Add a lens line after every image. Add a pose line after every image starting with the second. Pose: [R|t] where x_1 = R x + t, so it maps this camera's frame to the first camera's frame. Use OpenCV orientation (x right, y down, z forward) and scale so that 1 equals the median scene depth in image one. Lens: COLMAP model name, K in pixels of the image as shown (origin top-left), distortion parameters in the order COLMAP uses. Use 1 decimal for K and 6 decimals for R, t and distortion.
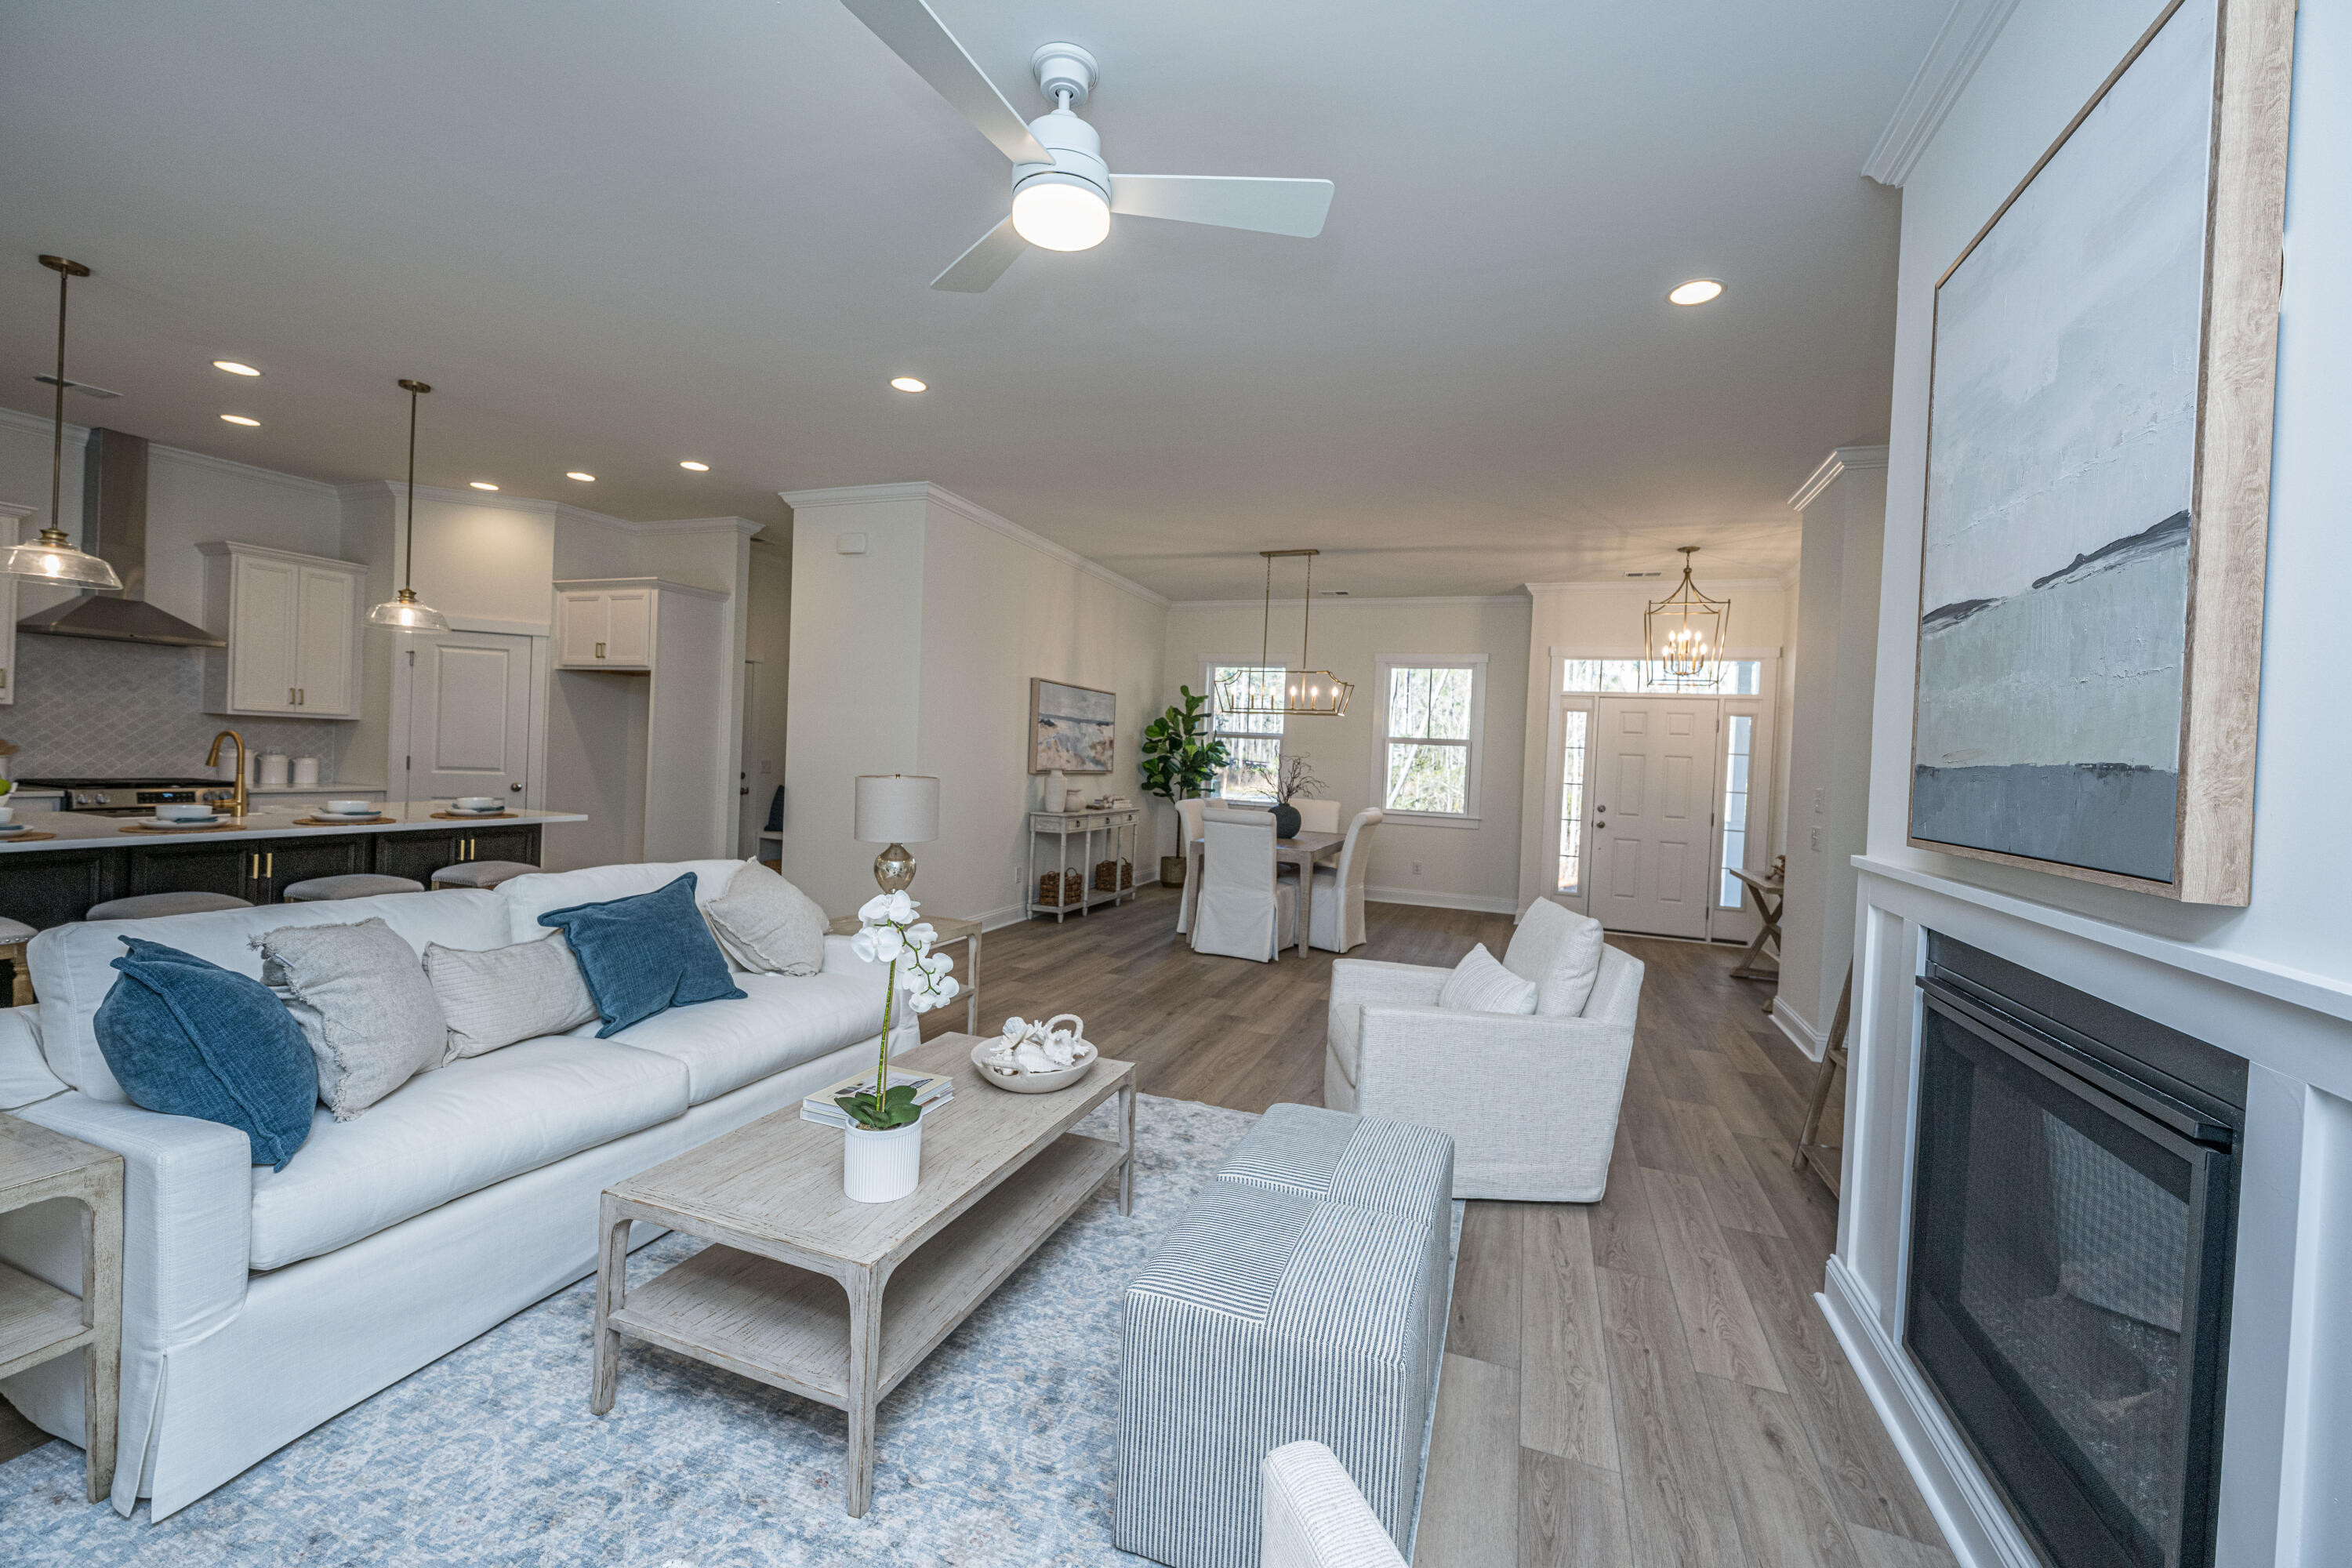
lens RADIAL K [[946.8, 0, 1173.8], [0, 946.8, 767.8], [0, 0, 1]] dist [-0.000777, 0.000075]
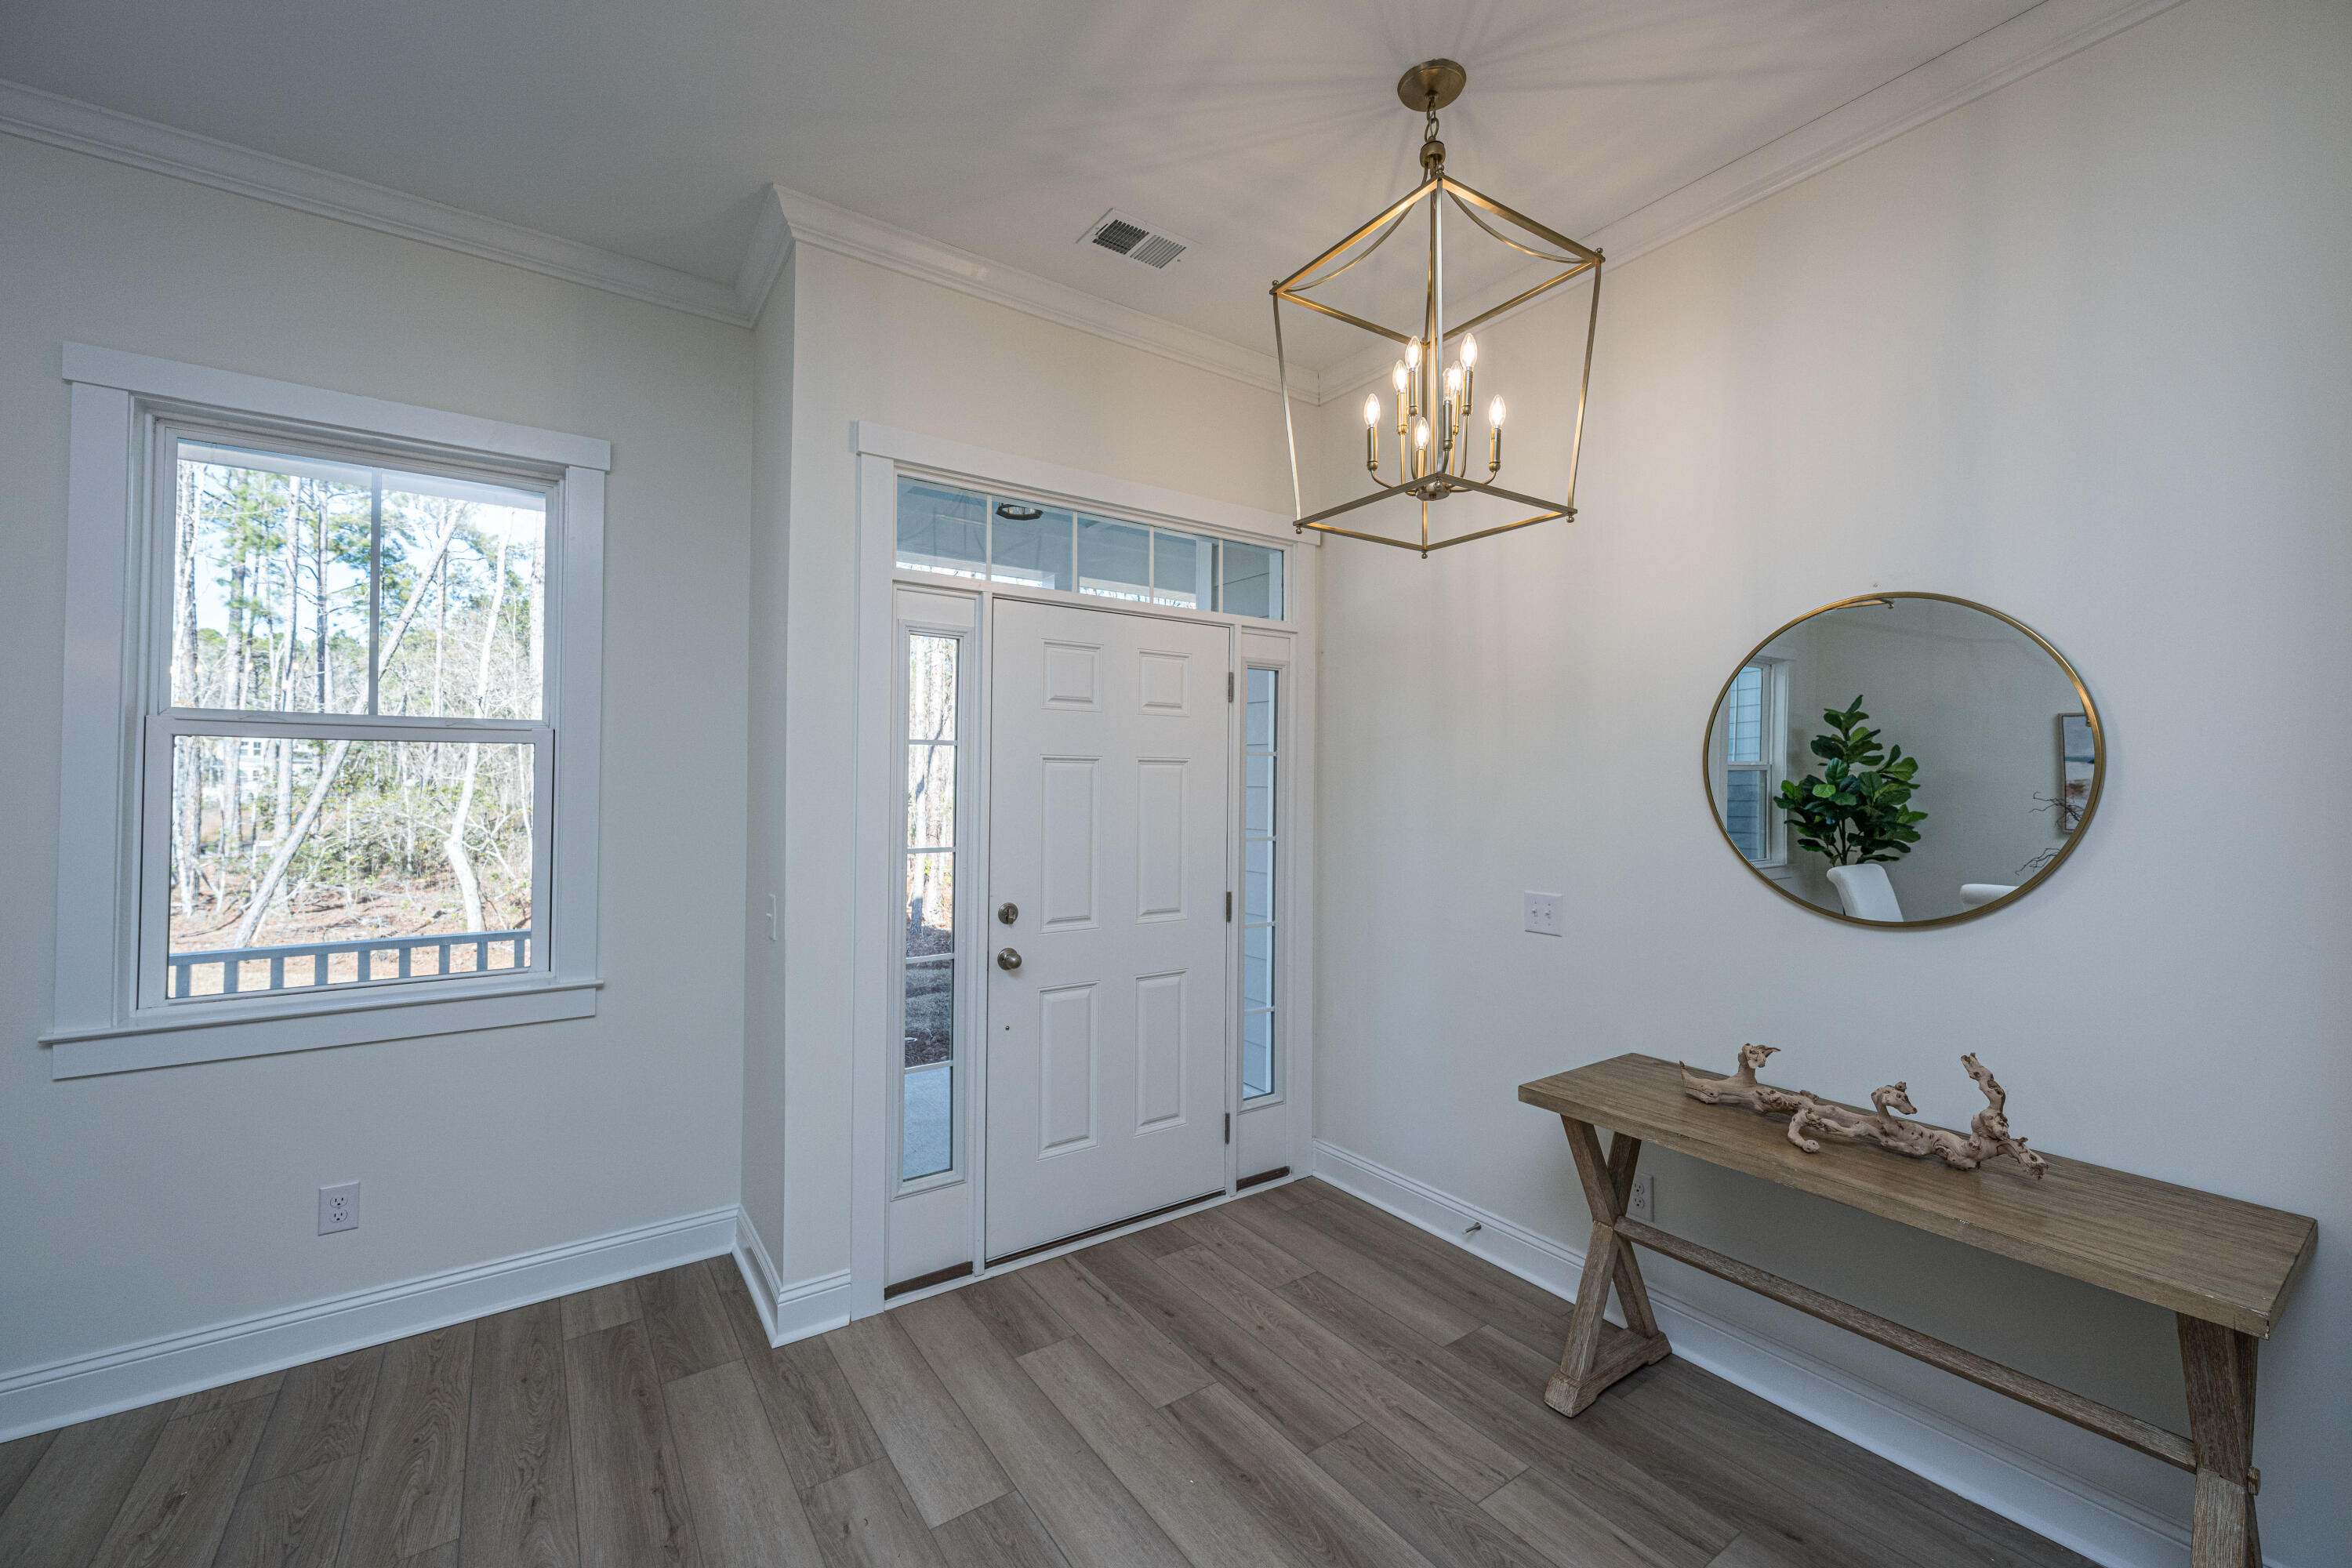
lens RADIAL K [[916.2, 0, 1173.9], [0, 916.2, 762.5], [0, 0, 1]] dist [-0.000809, 0.000028]
pose [[0.551825, -0.026696, 0.833533, 0.507013], [0.034617, 0.999359, 0.009090, -0.036607], [-0.833241, 0.023839, 0.552396, 1.903882]]
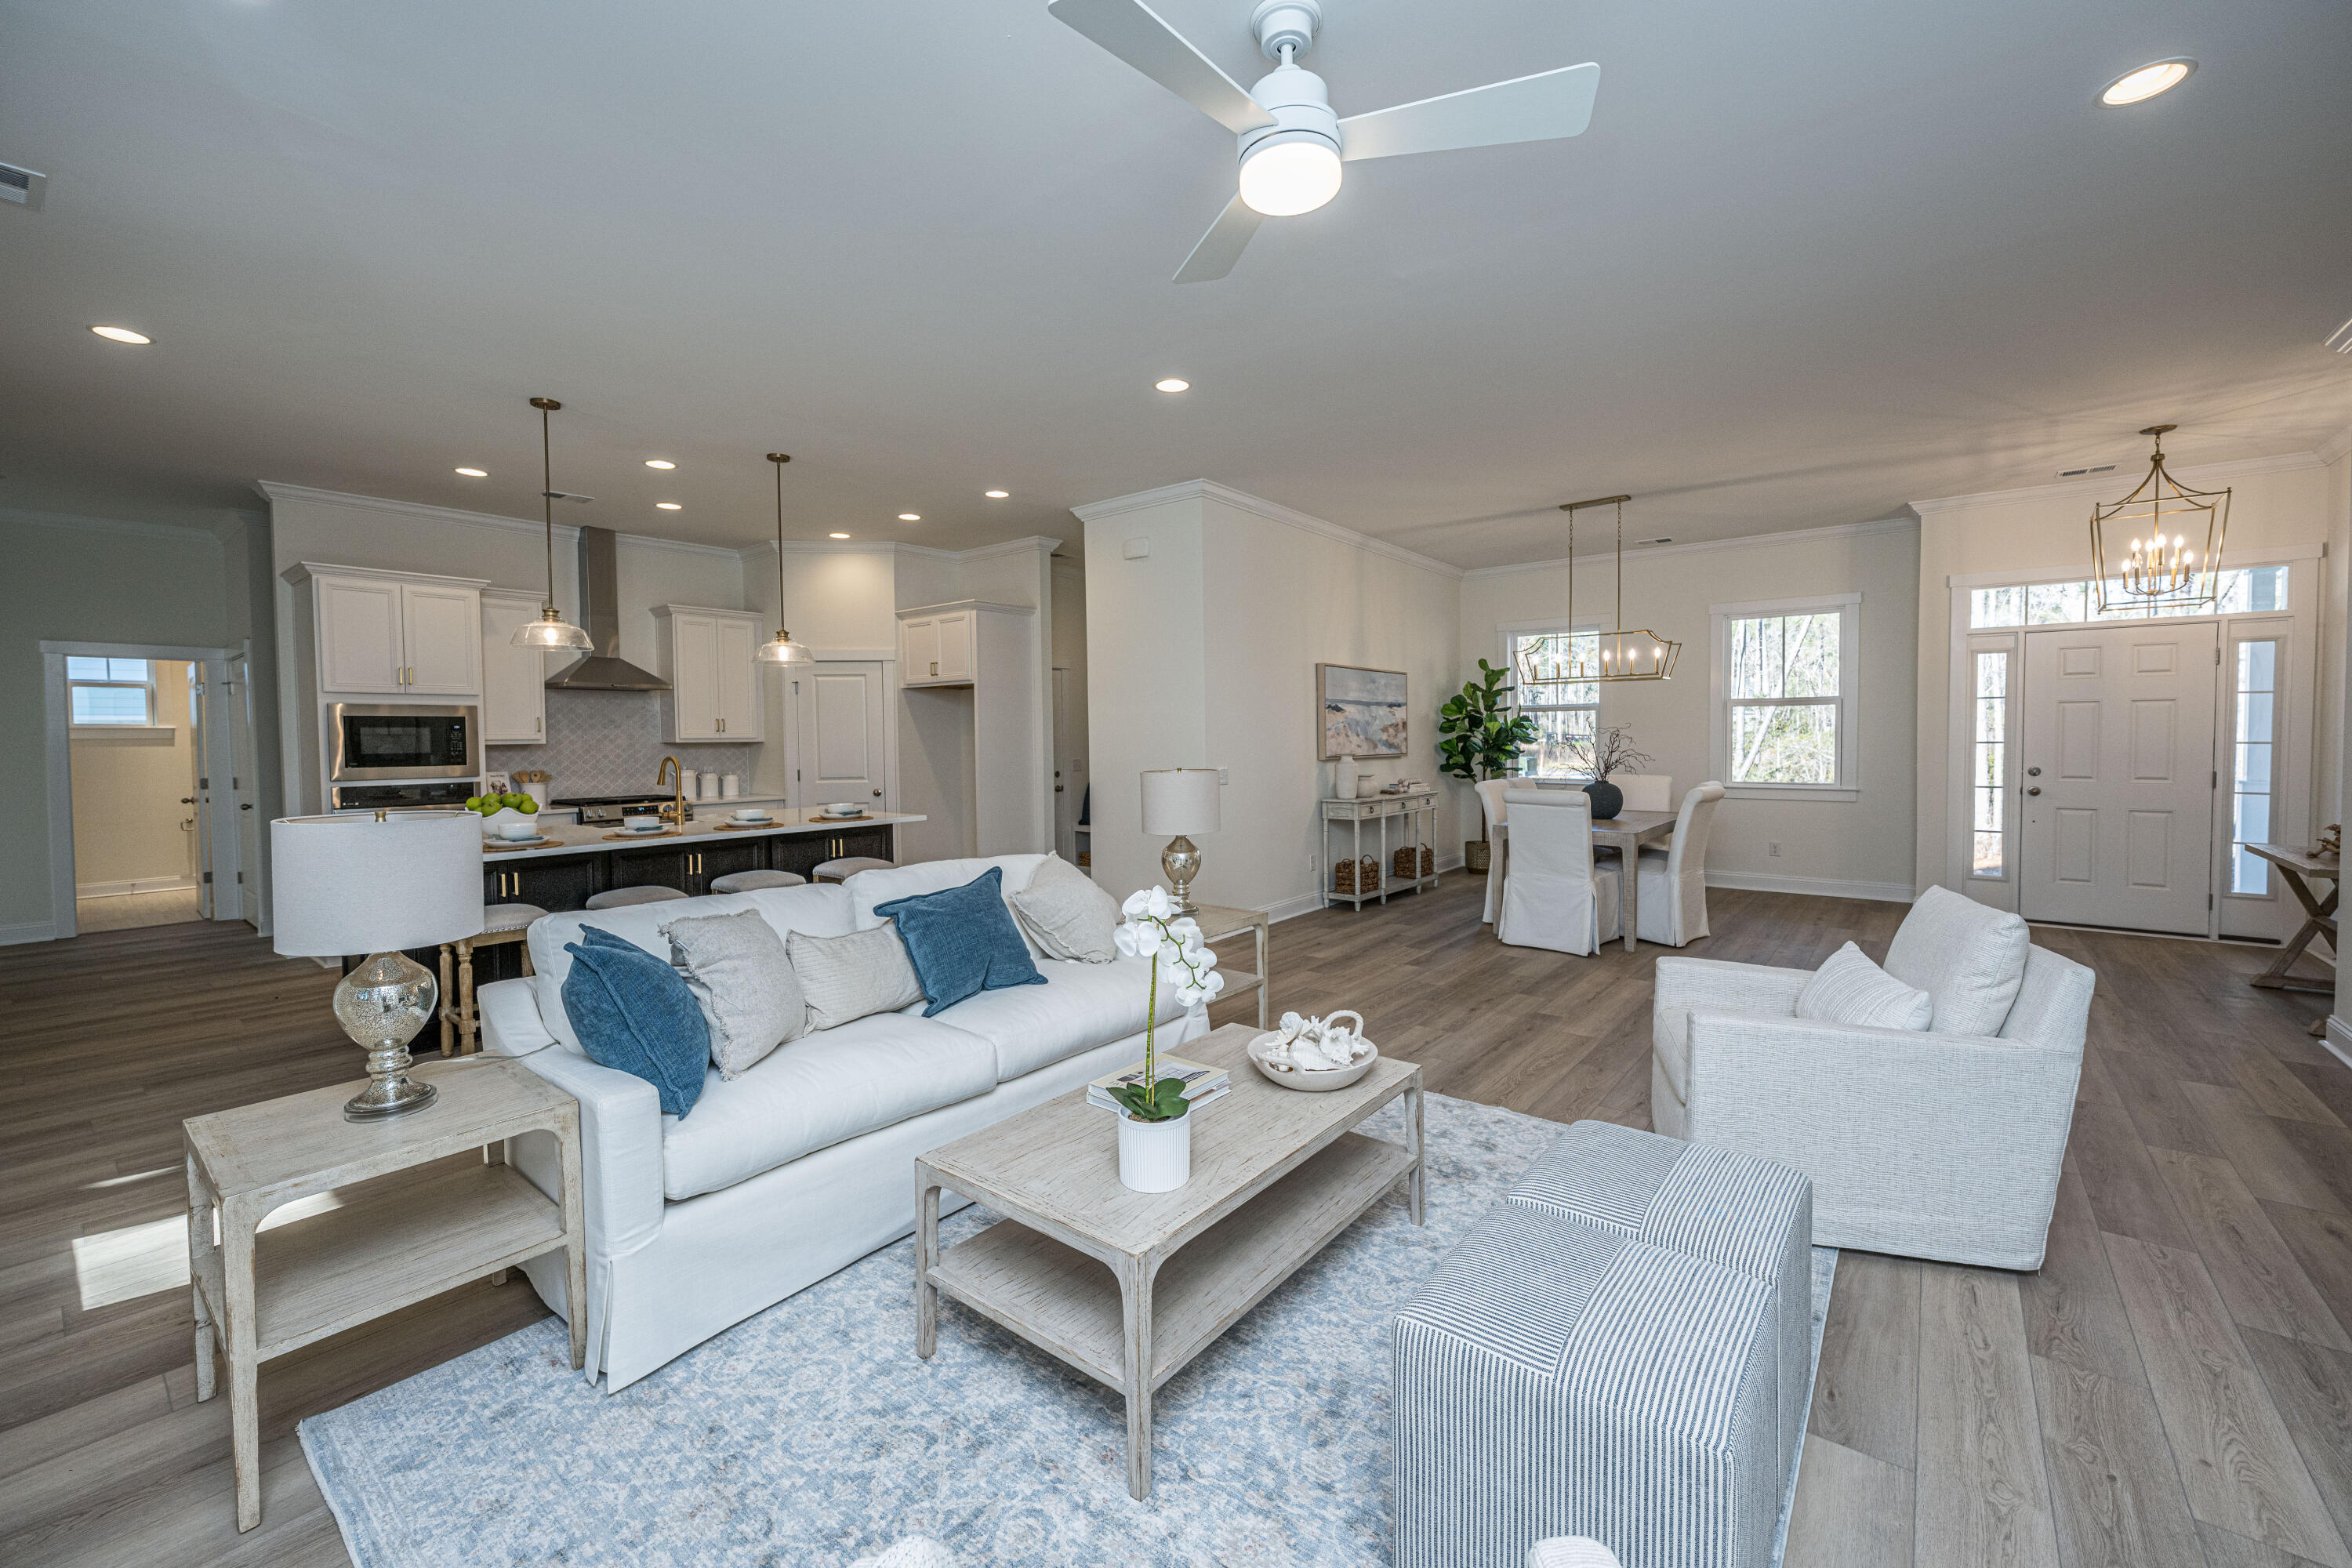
lens RADIAL K [[946.8, 0, 1173.8], [0, 946.8, 767.8], [0, 0, 1]] dist [-0.000777, 0.000075]
pose [[0.948660, -0.043325, -0.313318, 0.031171], [0.047972, 0.998823, 0.007133, -0.001501], [0.312640, -0.021797, 0.949622, 0.032892]]
